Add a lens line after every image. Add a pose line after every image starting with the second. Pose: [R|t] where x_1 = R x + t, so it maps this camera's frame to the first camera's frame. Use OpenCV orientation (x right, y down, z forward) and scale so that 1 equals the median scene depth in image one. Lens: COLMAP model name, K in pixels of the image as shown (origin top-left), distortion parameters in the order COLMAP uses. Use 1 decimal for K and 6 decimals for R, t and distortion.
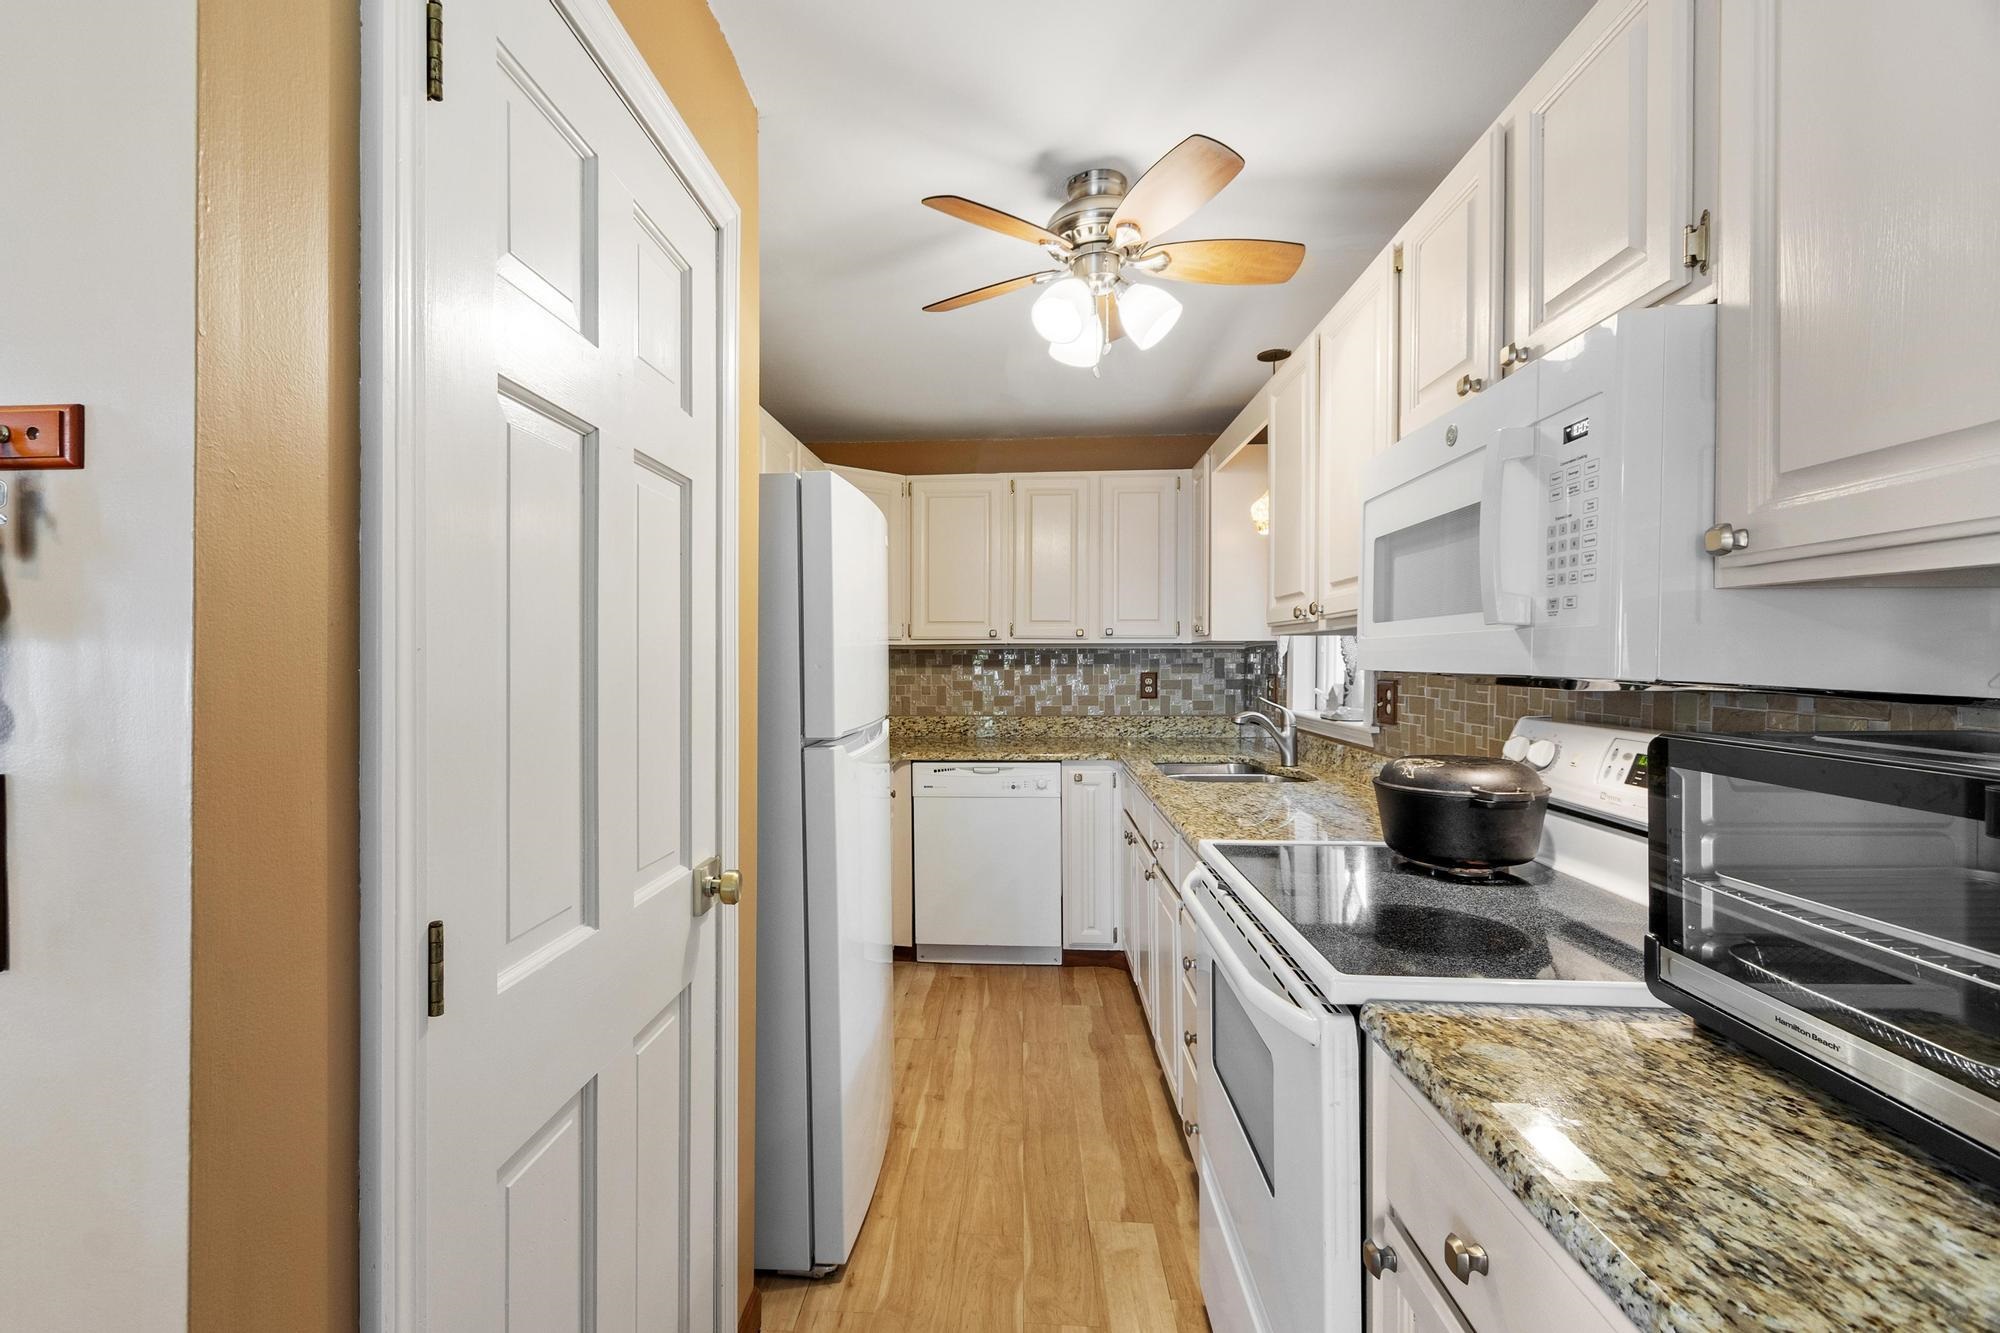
lens RADIAL K [[872.7, 0, 950.4], [0, 872.7, 667.1], [0, 0, 1]] dist [0.003813, -0.000404]
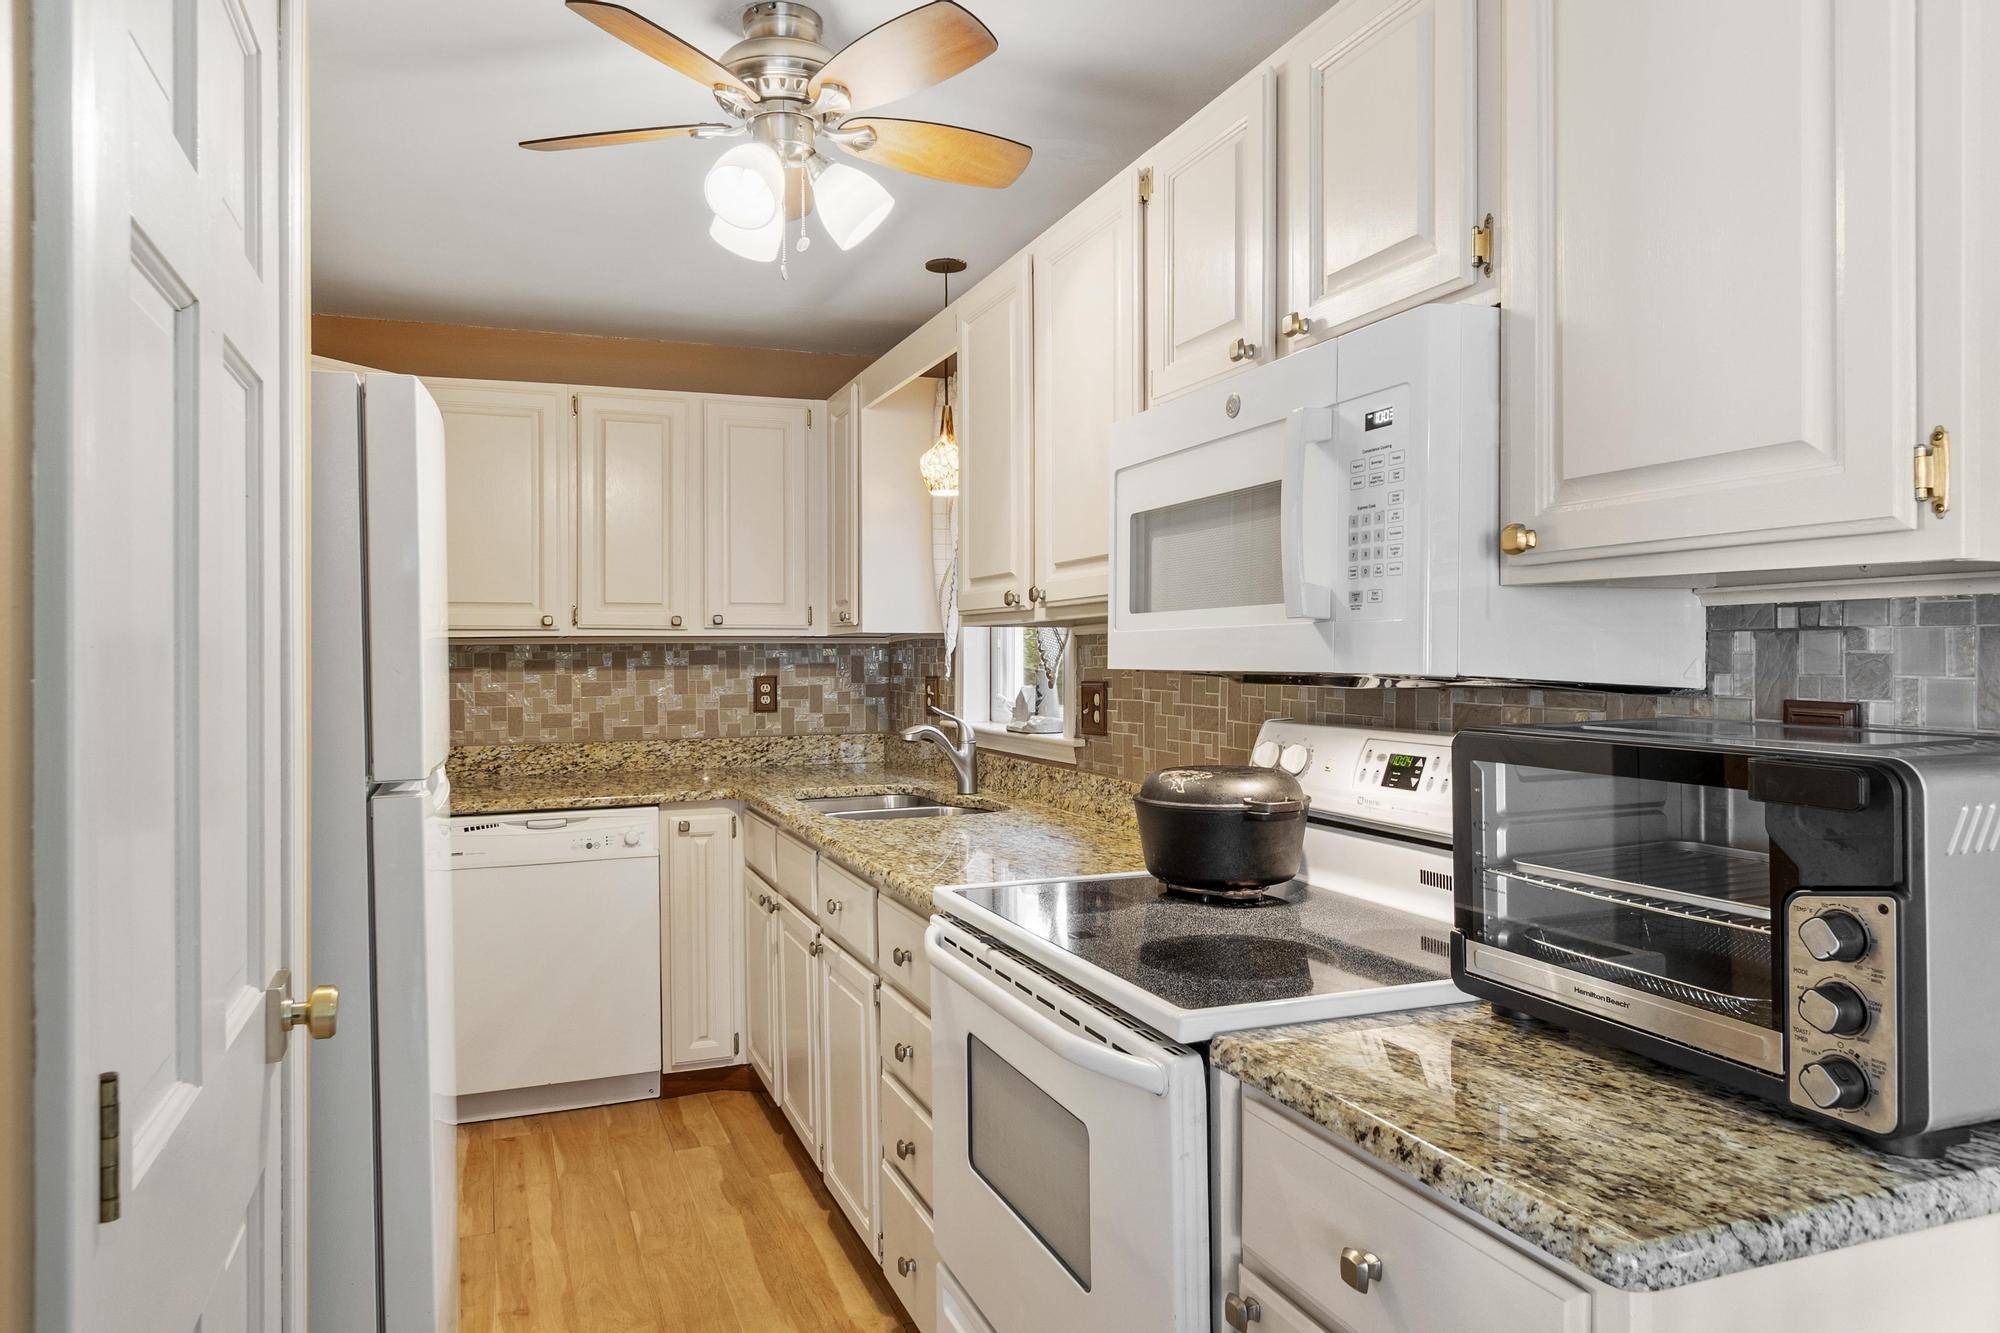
lens RADIAL K [[1270.3, 0, 943.7], [0, 1270.3, 661.5], [0, 0, 1]] dist [0.012598, -0.006846]
pose [[0.909735, -0.006430, 0.415140, -0.162899], [0.009148, 0.999948, -0.004558, 0.000283], [-0.415089, 0.007945, 0.909746, -0.040527]]
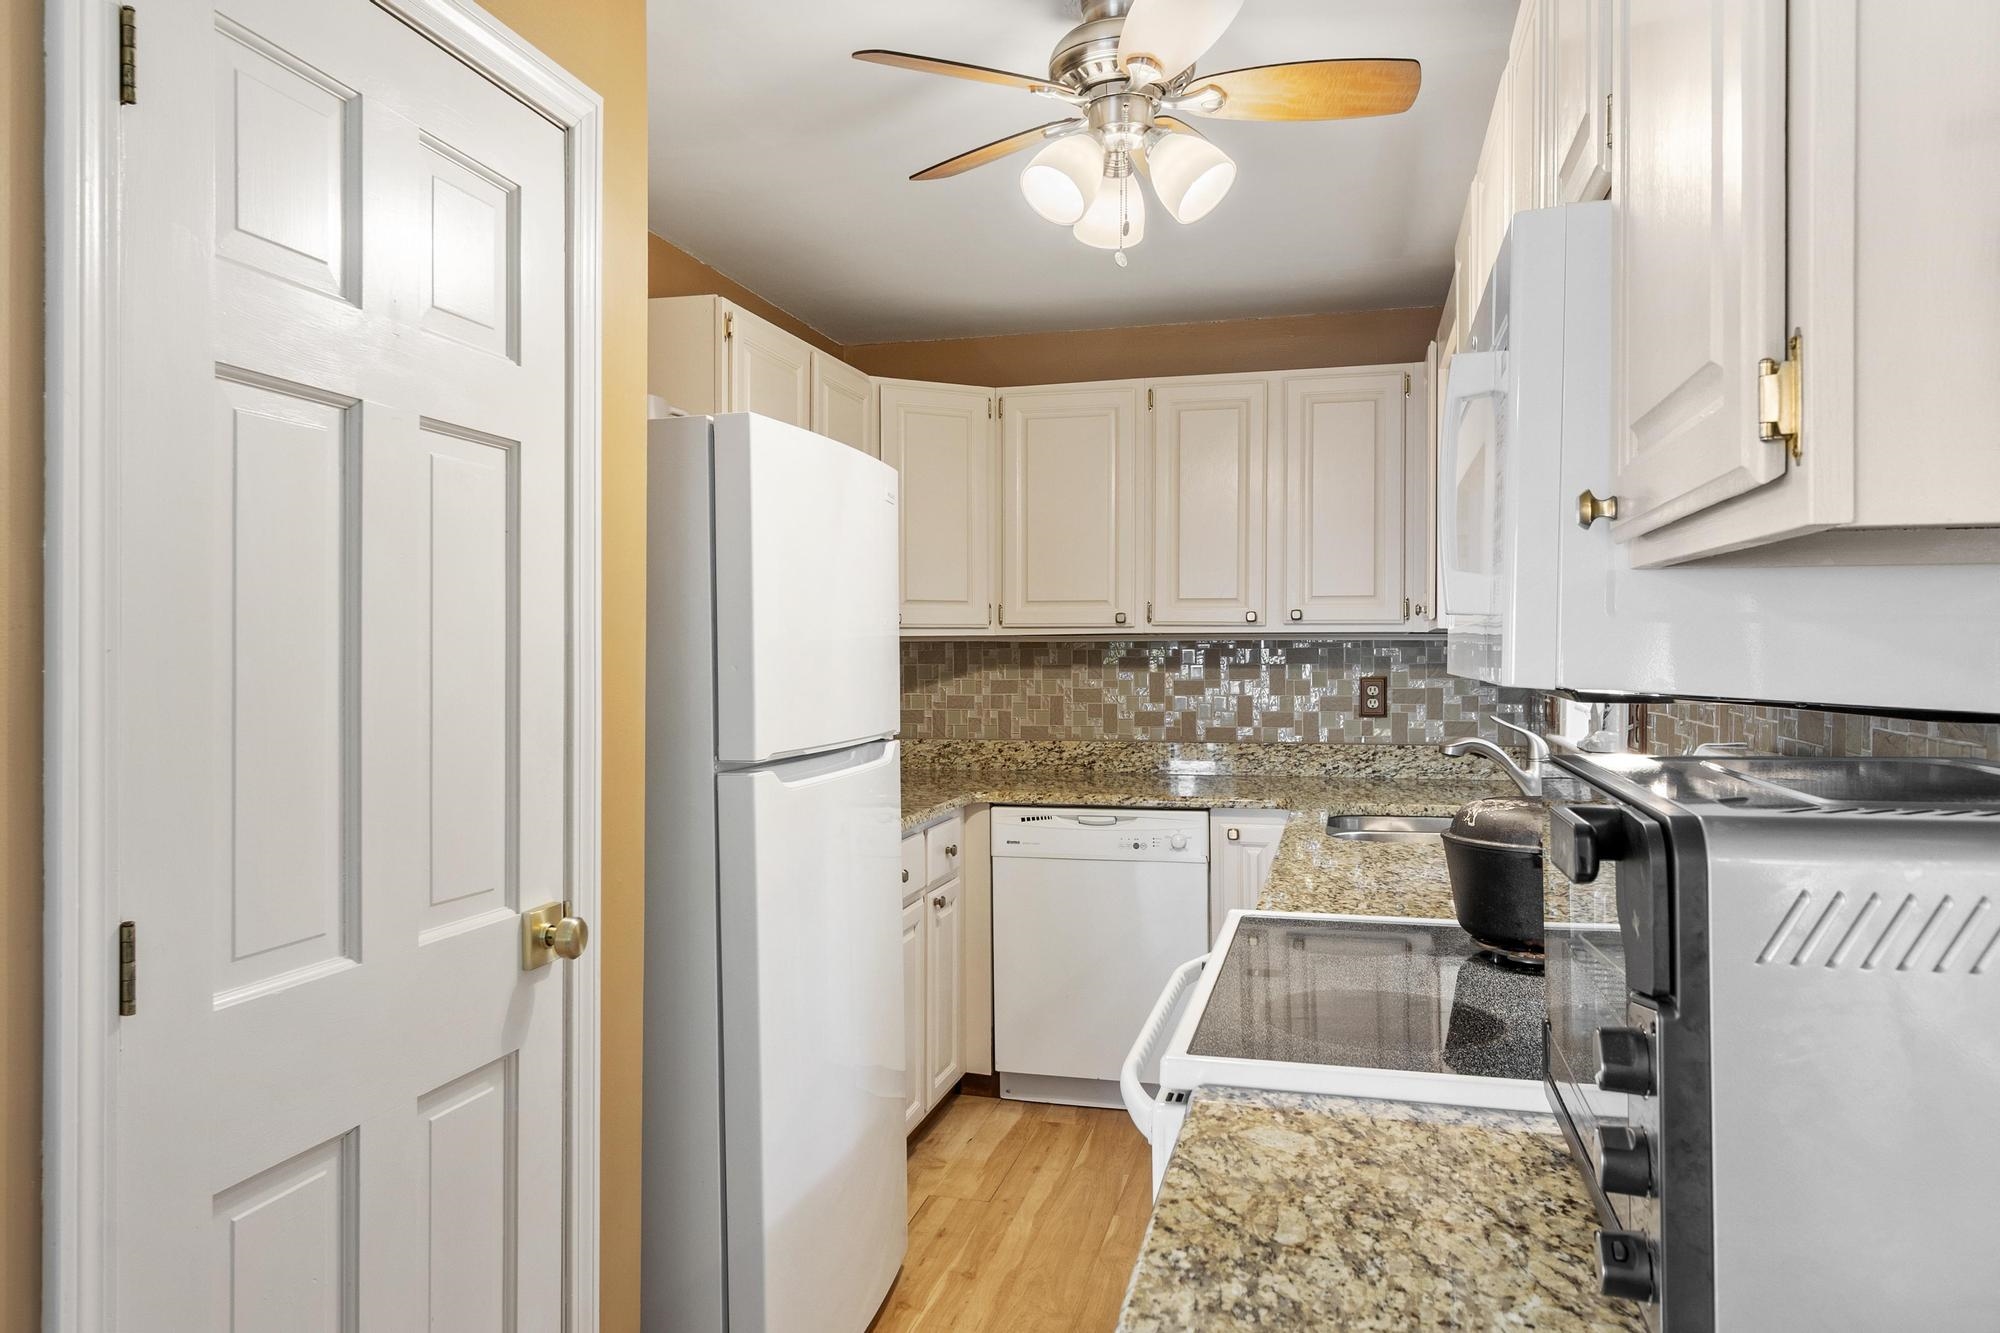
lens RADIAL K [[1390.1, 0, 946.6], [0, 1390.1, 664.4], [0, 0, 1]] dist [0.007443, 0.002883]
pose [[0.981243, 0.002047, -0.192762, 0.250312], [-0.002416, 0.999996, -0.001679, -0.001565], [0.192758, 0.002113, 0.981244, -0.152604]]
